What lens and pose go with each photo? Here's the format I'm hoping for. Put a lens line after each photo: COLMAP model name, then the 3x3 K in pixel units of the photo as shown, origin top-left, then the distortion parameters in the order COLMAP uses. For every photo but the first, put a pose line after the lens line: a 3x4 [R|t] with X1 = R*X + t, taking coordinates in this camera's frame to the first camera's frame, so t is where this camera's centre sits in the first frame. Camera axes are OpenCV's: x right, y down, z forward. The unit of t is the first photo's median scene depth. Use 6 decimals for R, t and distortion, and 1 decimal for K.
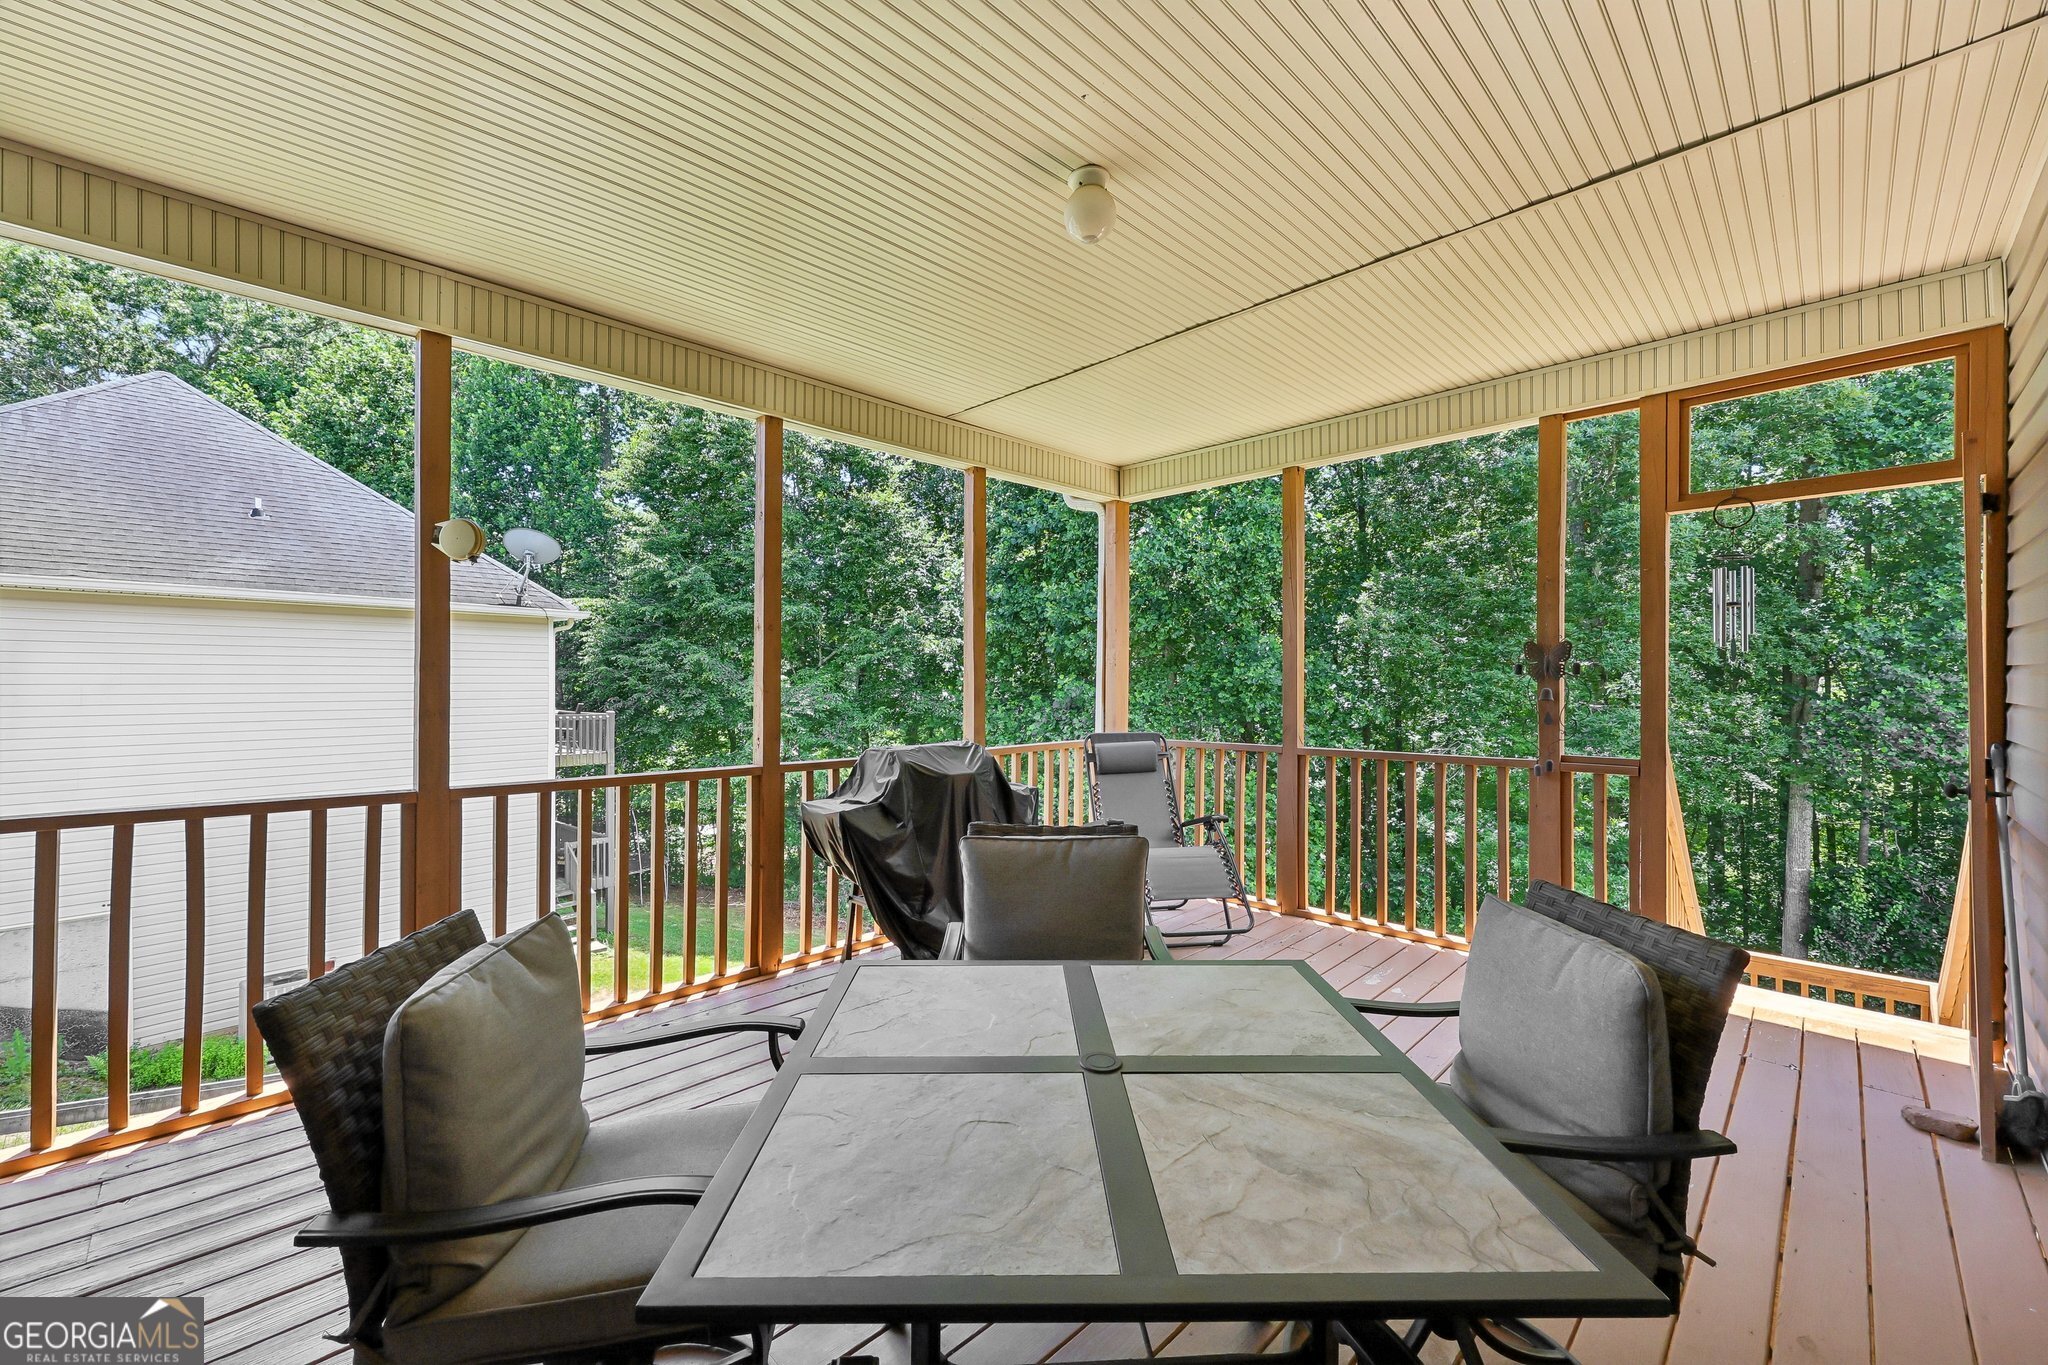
lens RADIAL K [[857.3, 0, 1024.0], [0, 857.3, 682.5], [0, 0, 1]] dist [0.002163, 0.000507]
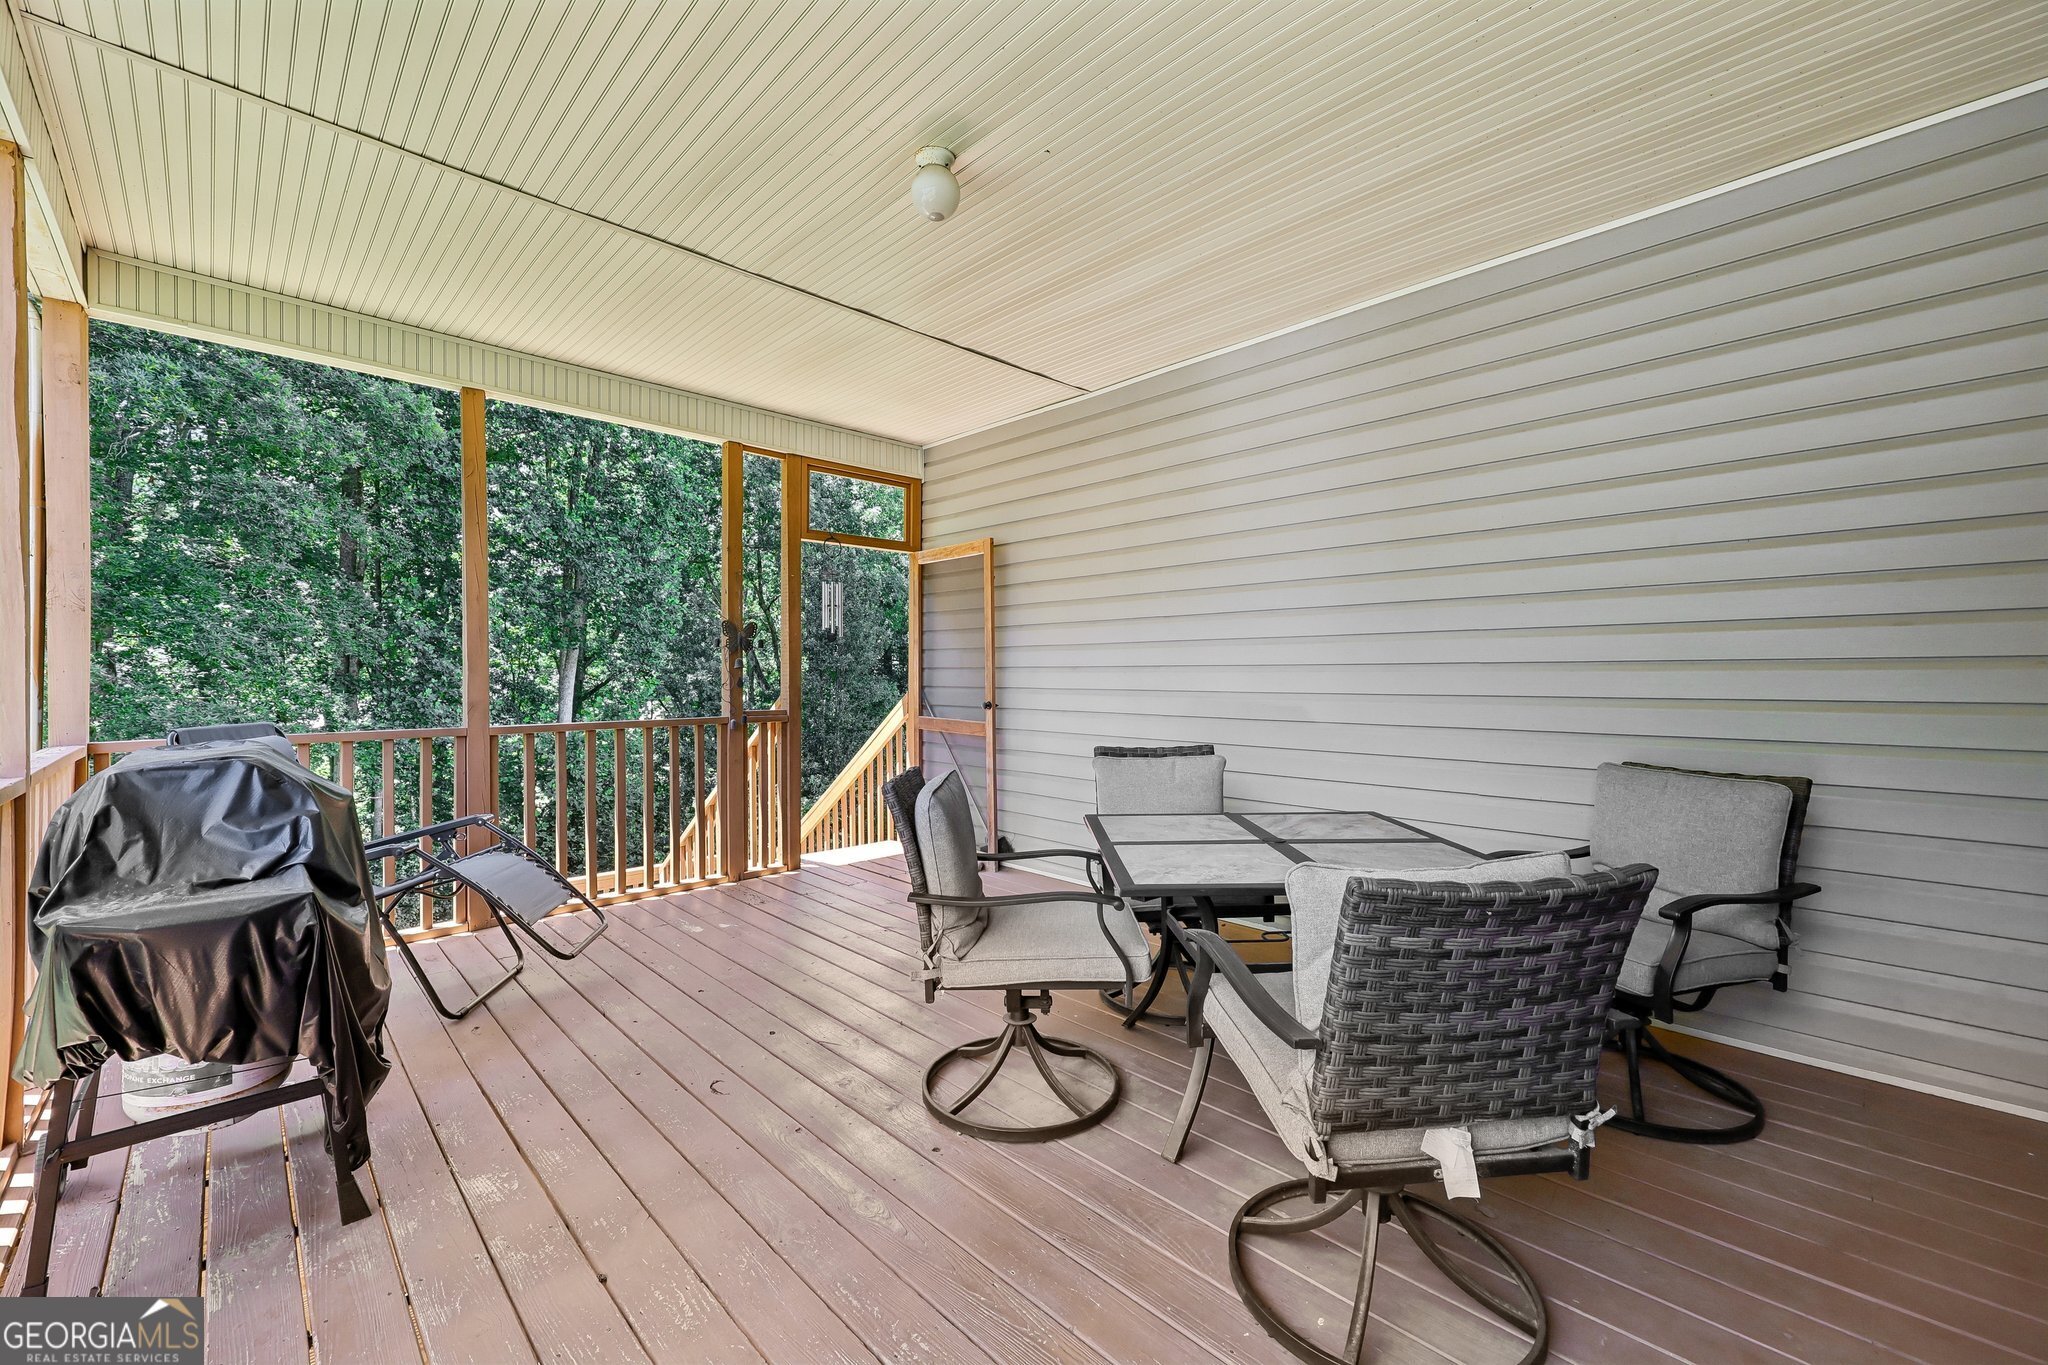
lens RADIAL K [[838.4, 0, 1024.0], [0, 838.4, 682.5], [0, 0, 1]] dist [0.001542, 0.000326]
pose [[0.048751, 0.002482, 0.998808, -0.249984], [-0.009165, 0.999956, -0.002038, 0.016299], [-0.998769, -0.009054, 0.048772, 0.219958]]
